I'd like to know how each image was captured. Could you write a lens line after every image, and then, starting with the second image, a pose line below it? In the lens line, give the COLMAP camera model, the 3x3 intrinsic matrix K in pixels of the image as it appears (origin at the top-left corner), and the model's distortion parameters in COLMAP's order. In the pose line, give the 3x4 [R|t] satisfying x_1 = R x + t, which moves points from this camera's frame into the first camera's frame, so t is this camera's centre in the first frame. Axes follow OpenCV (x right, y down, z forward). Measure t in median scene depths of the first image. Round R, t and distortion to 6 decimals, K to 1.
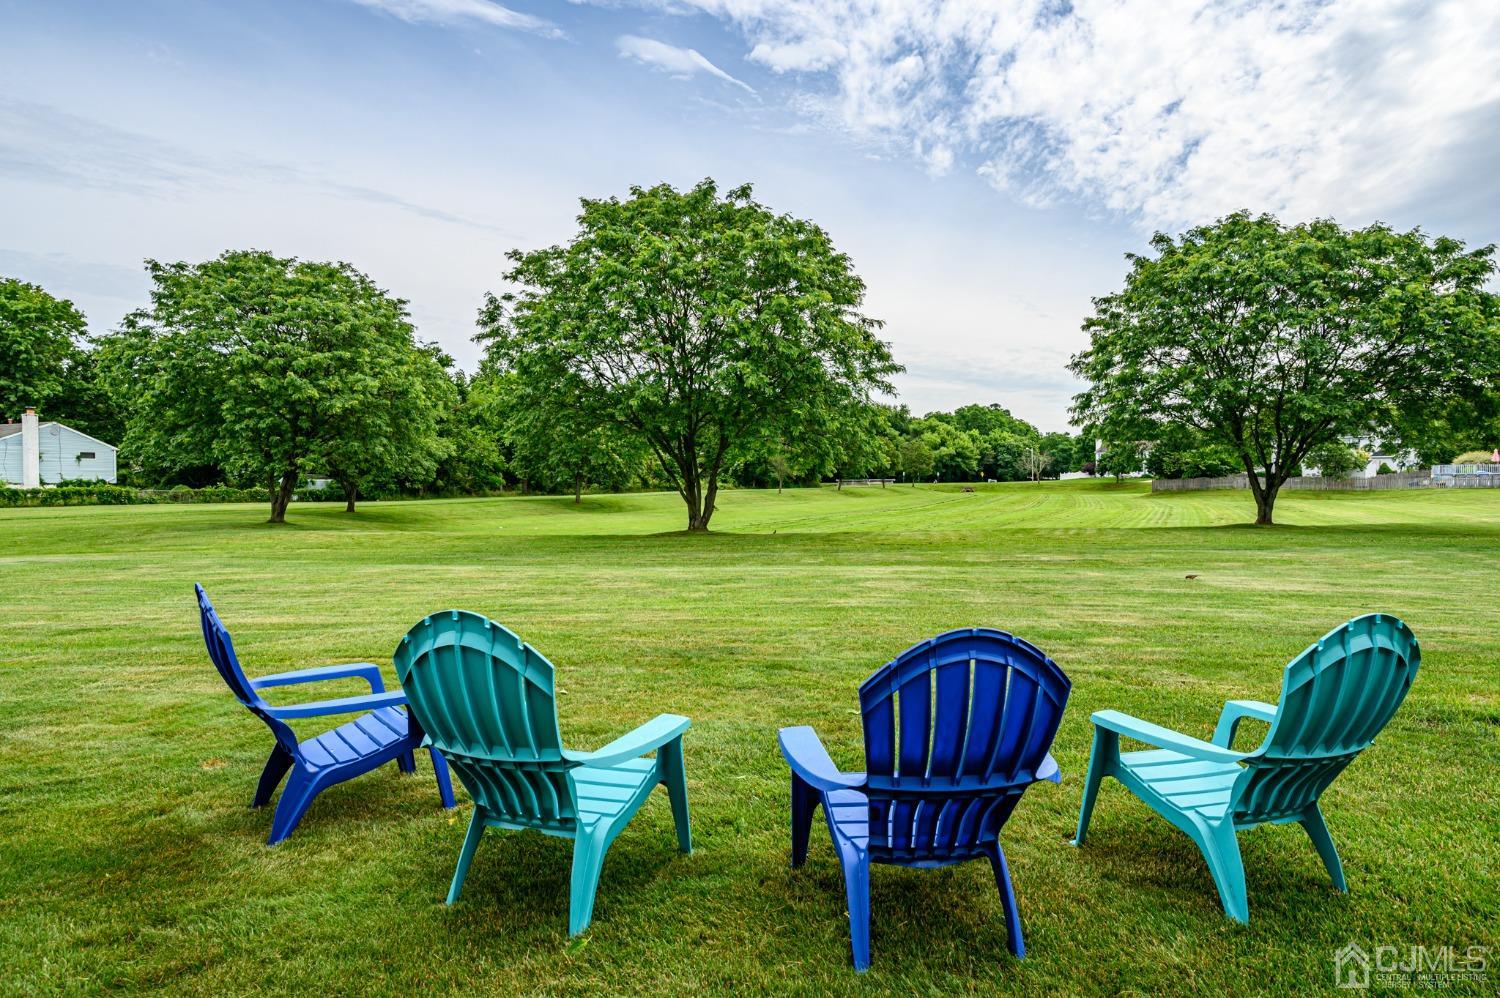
lens RADIAL K [[793.4, 0, 748.5], [0, 793.4, 505.0], [0, 0, 1]] dist [-0.002853, 0.000839]
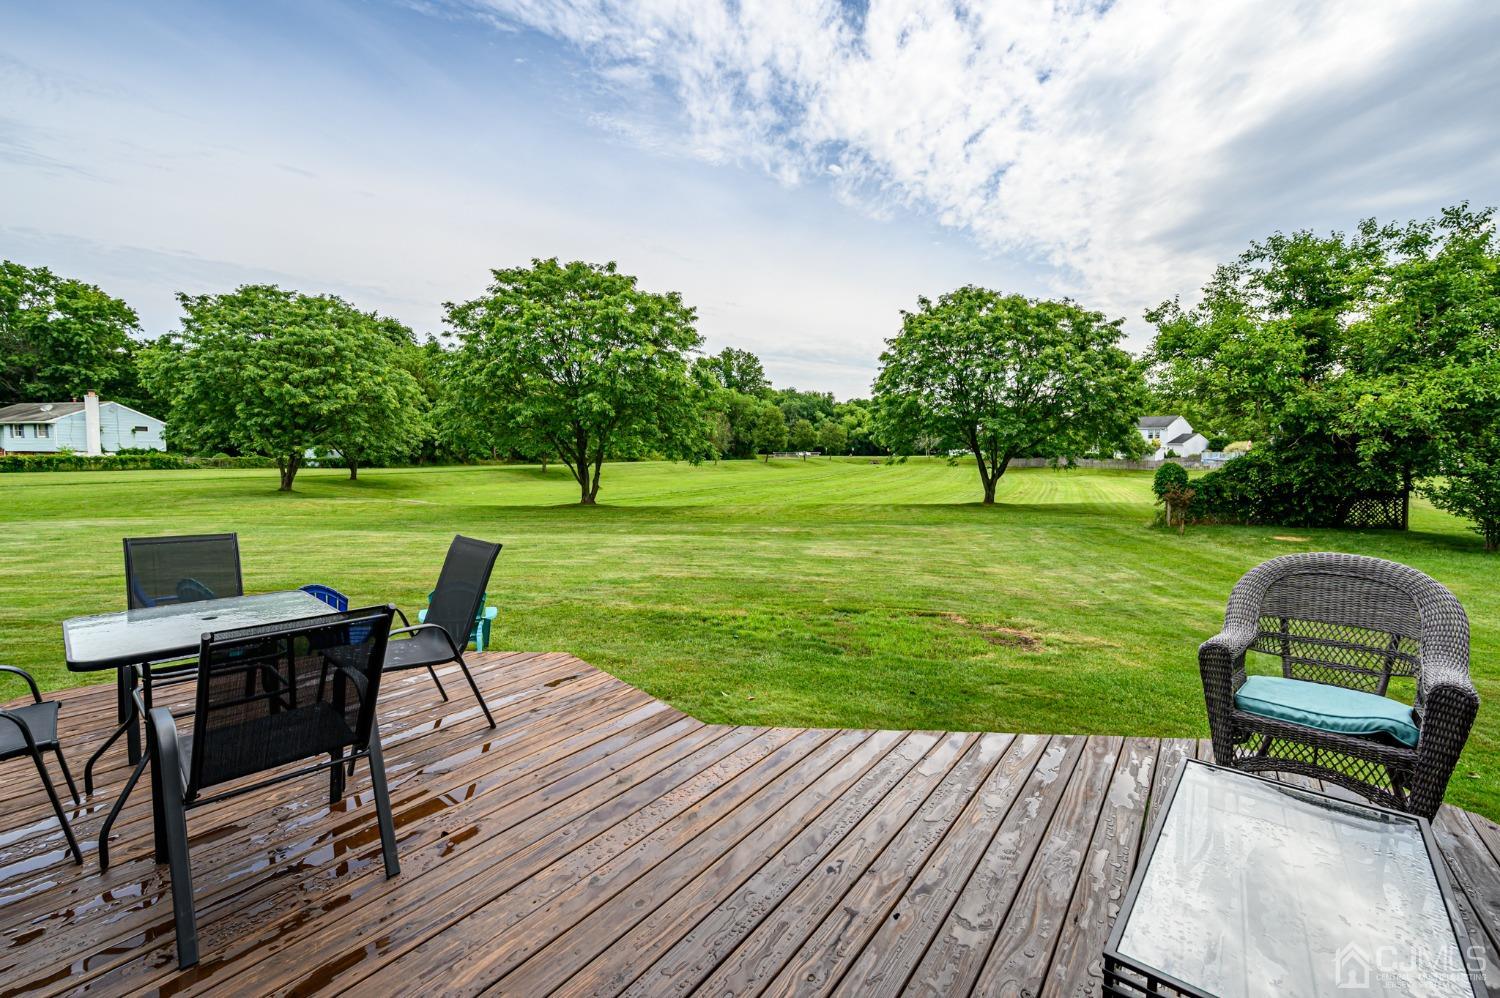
lens RADIAL K [[657.0, 0, 752.6], [0, 657.0, 499.5], [0, 0, 1]] dist [0.002916, -0.000434]
pose [[0.998876, 0.012668, 0.045669, 0.133986], [-0.014848, 0.998751, 0.047710, -0.026483], [-0.045008, -0.048334, 0.997817, -0.136295]]
